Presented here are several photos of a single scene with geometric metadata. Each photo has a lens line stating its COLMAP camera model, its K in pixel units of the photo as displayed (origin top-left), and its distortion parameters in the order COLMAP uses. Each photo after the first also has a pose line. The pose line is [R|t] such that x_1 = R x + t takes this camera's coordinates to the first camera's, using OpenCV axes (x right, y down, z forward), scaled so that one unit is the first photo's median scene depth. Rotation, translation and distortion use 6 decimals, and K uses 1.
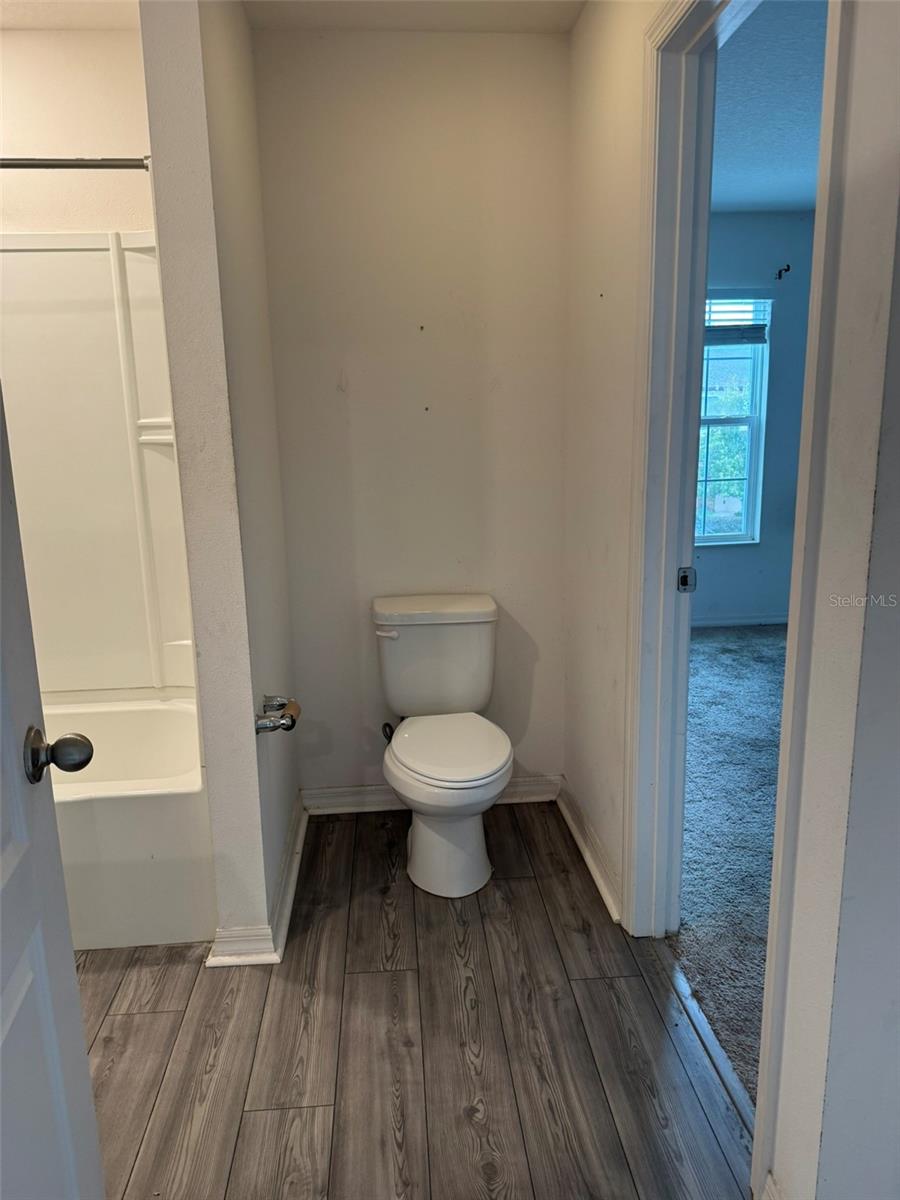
lens RADIAL K [[844.8, 0, 445.9], [0, 844.8, 598.2], [0, 0, 1]] dist [0.041542, -0.056374]
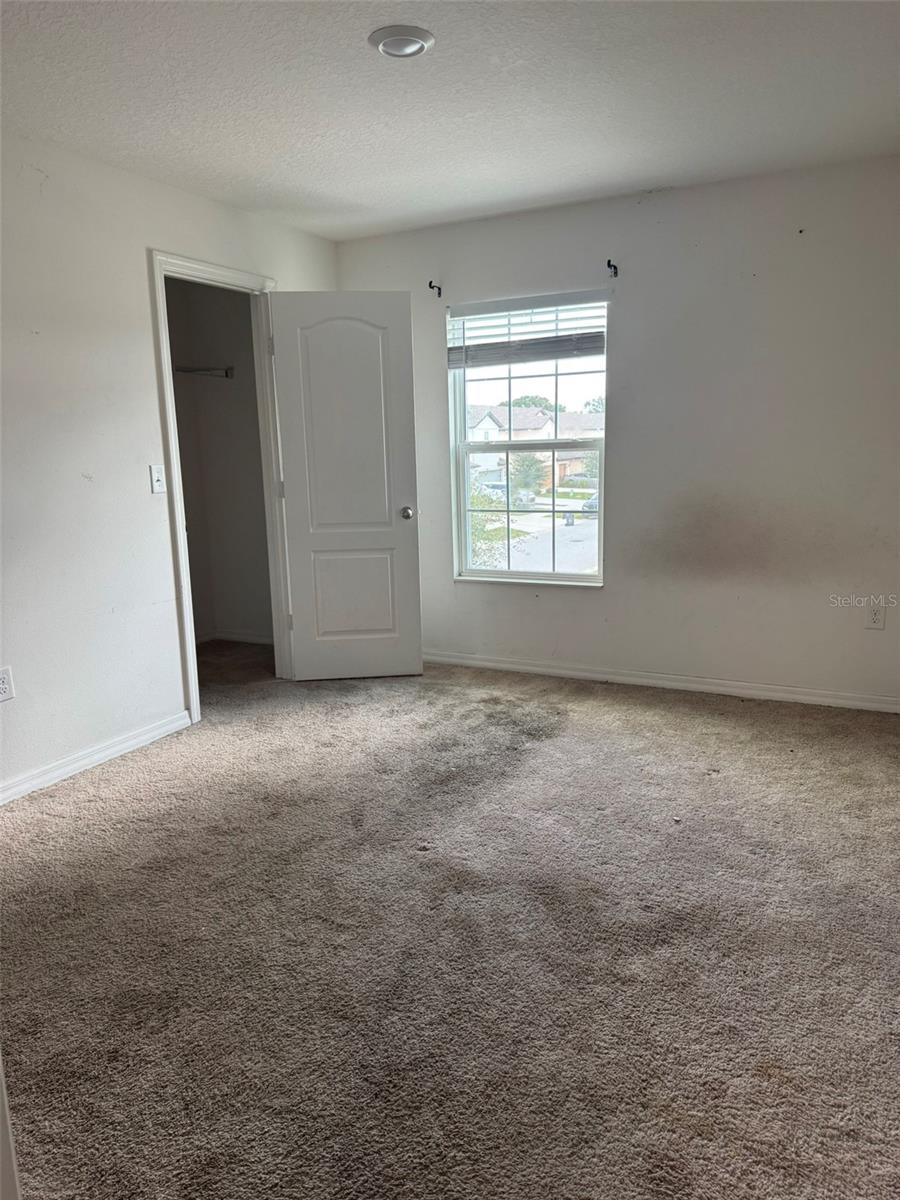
lens RADIAL K [[851.6, 0, 445.1], [0, 851.6, 583.4], [0, 0, 1]] dist [0.129657, -0.151353]
pose [[0.847266, 0.092330, -0.523082, 0.756350], [-0.105497, 0.994409, 0.004646, -0.061011], [0.520586, 0.051247, 0.852270, 0.199044]]
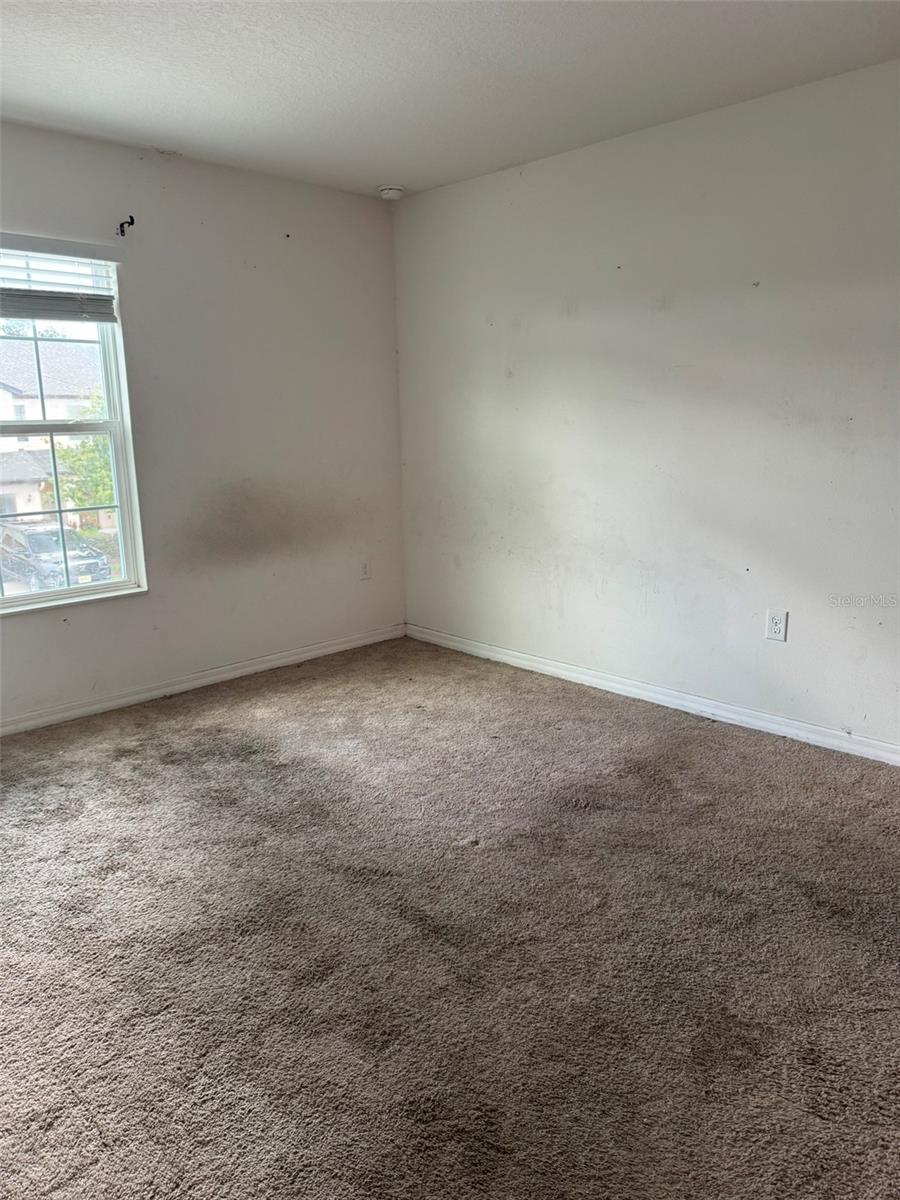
lens RADIAL K [[844.8, 0, 445.9], [0, 844.8, 598.2], [0, 0, 1]] dist [0.041542, -0.056374]
pose [[0.770383, -0.120506, 0.626089, 0.111560], [0.127954, 0.991220, 0.033341, -0.055567], [-0.624610, 0.054425, 0.779038, 0.275321]]
